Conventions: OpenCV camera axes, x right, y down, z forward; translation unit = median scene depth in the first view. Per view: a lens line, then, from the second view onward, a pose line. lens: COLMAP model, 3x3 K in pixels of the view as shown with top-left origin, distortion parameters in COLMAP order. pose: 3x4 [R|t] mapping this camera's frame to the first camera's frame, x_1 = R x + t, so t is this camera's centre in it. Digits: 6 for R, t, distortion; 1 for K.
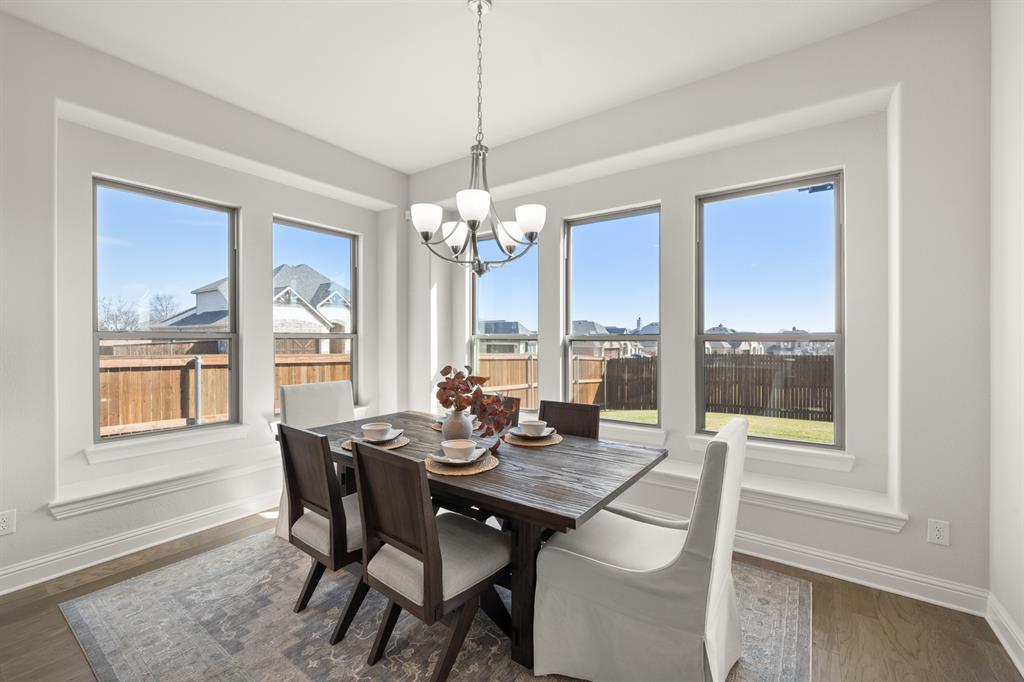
lens RADIAL K [[423.8, 0, 512.0], [0, 423.8, 341.0], [0, 0, 1]] dist [0.000127, 0.000113]
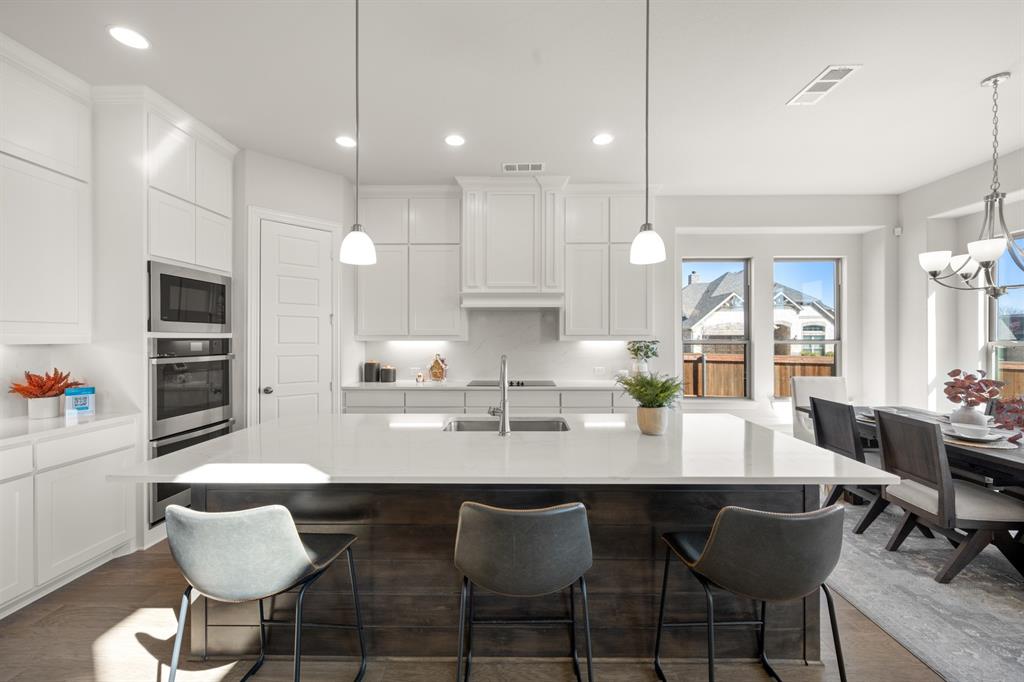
lens RADIAL K [[404.5, 0, 511.2], [0, 404.5, 338.6], [0, 0, 1]] dist [0.001231, 0.000241]
pose [[0.567505, -0.001056, -0.823369, 0.090071], [-0.005130, 0.999975, -0.004819, -0.020066], [0.823354, 0.006959, 0.567486, -0.781298]]
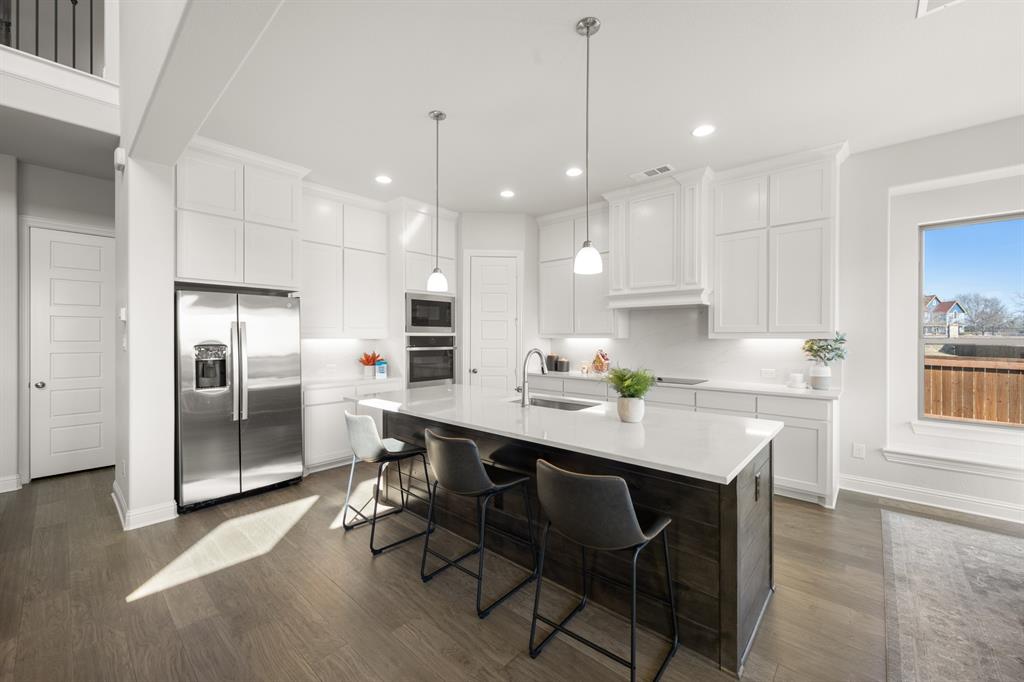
lens RADIAL K [[403.5, 0, 514.3], [0, 403.5, 339.4], [0, 0, 1]] dist [0.000744, -0.000130]
pose [[-0.107405, 0.006309, -0.994195, 0.541232], [-0.007428, 0.999947, 0.007148, -0.022793], [0.994188, 0.008153, -0.107353, -0.203649]]
